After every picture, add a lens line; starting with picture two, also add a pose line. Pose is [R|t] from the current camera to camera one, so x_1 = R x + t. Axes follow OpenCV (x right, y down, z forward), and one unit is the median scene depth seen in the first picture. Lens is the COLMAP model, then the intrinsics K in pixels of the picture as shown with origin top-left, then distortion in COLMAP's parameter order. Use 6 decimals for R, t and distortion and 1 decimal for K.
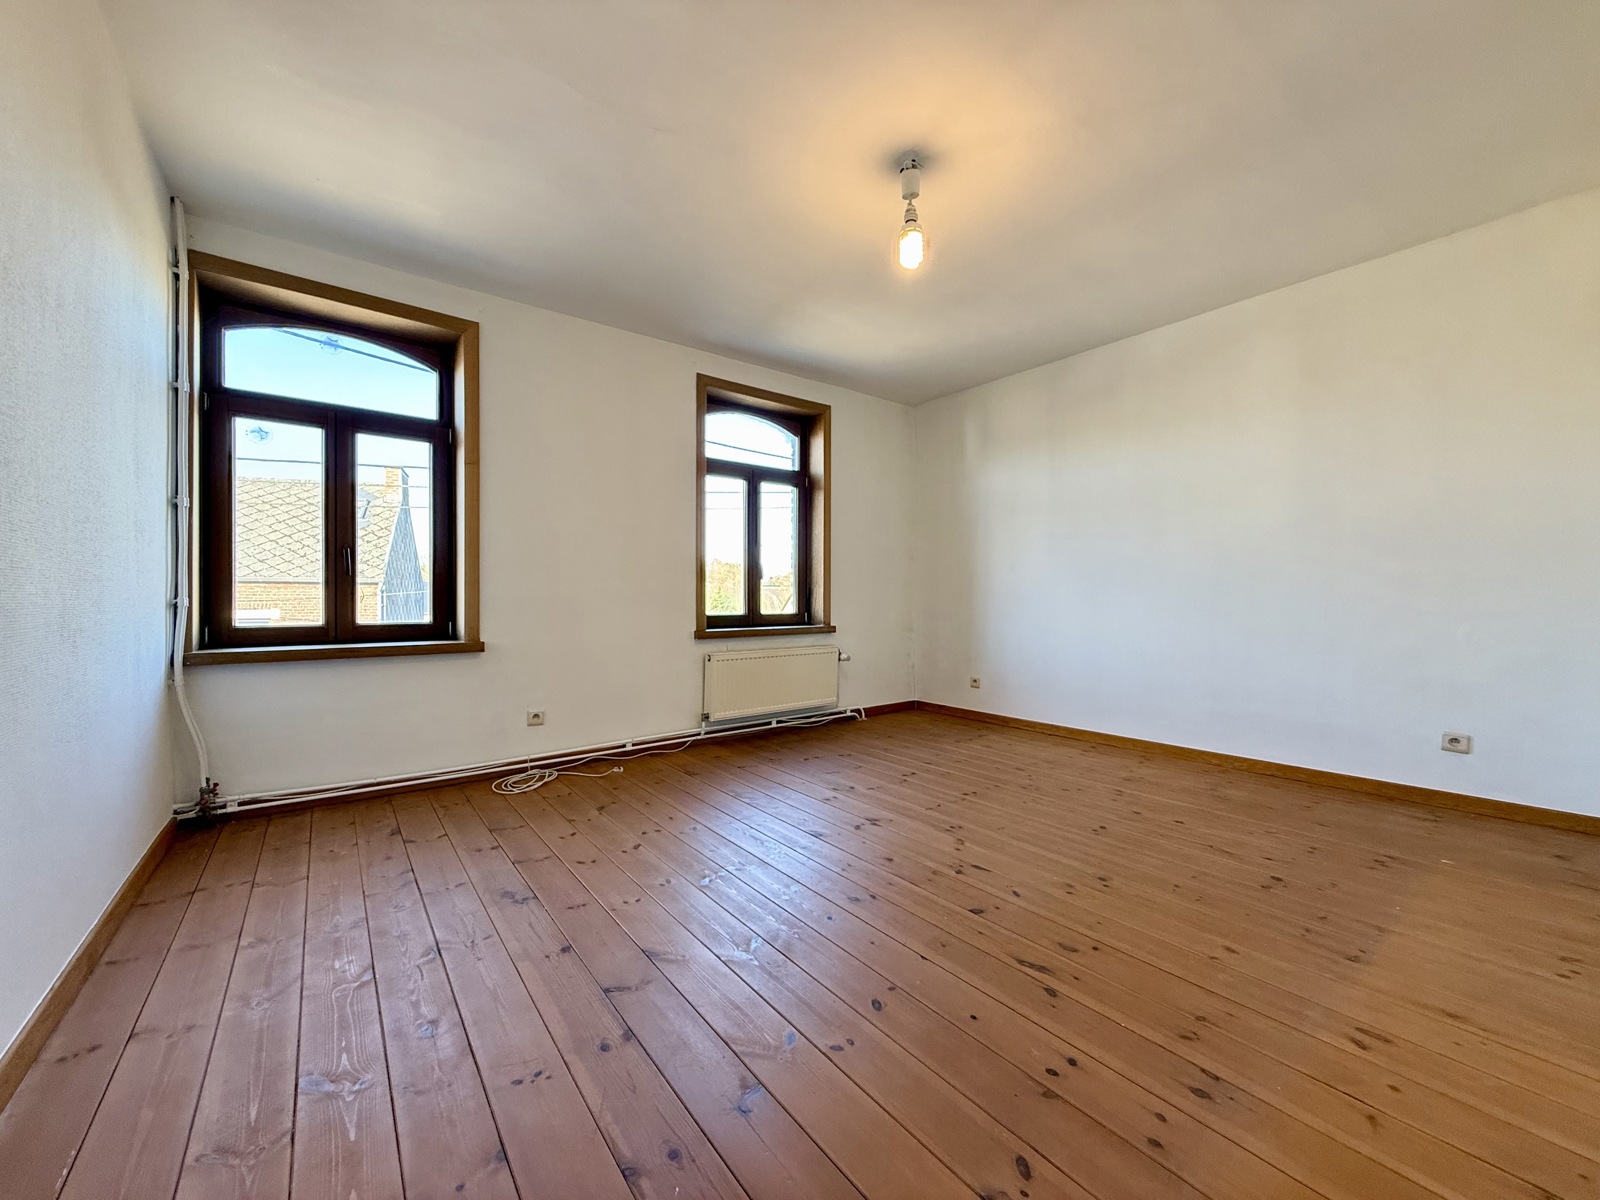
lens RADIAL K [[625.6, 0, 803.6], [0, 625.6, 605.0], [0, 0, 1]] dist [-0.000539, -0.000088]
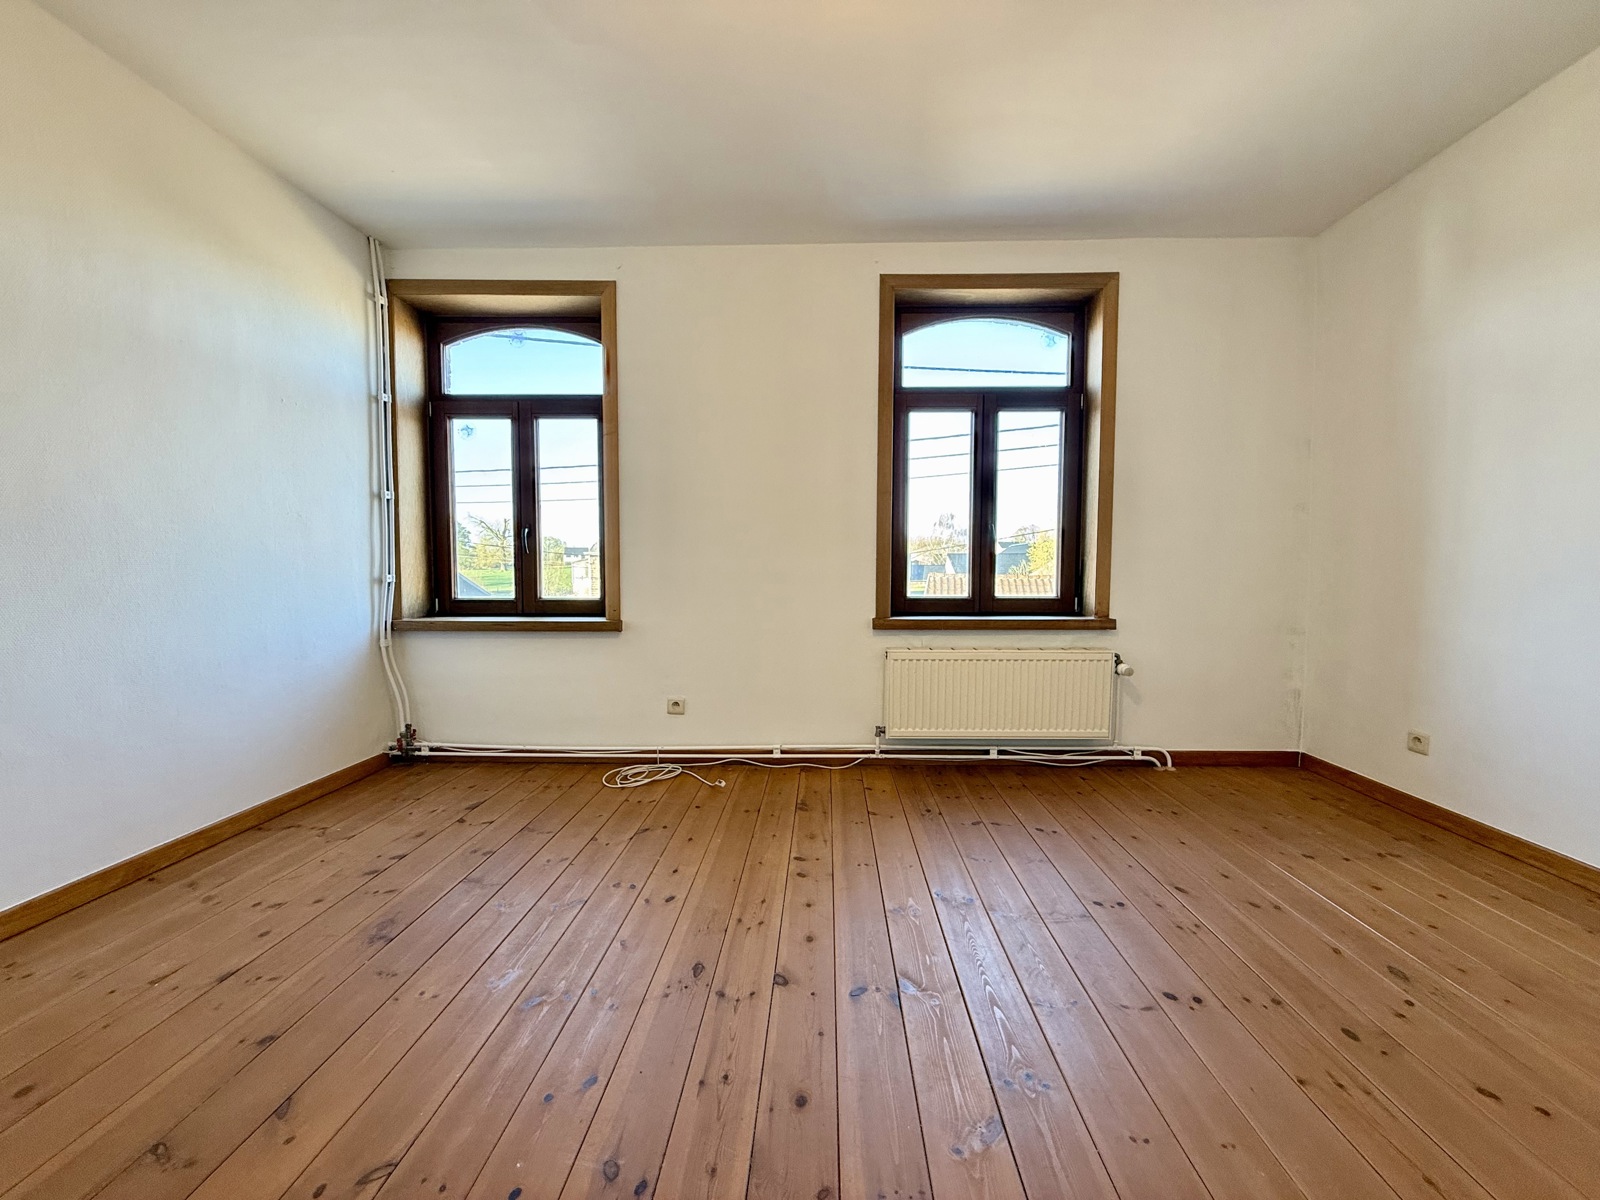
lens RADIAL K [[633.8, 0, 803.5], [0, 633.8, 599.6], [0, 0, 1]] dist [0.001896, -0.000127]
pose [[0.777775, 0.030946, -0.627780, 0.249696], [-0.009359, 0.999247, 0.037661, -0.009852], [0.628473, -0.023416, 0.777479, 0.340687]]
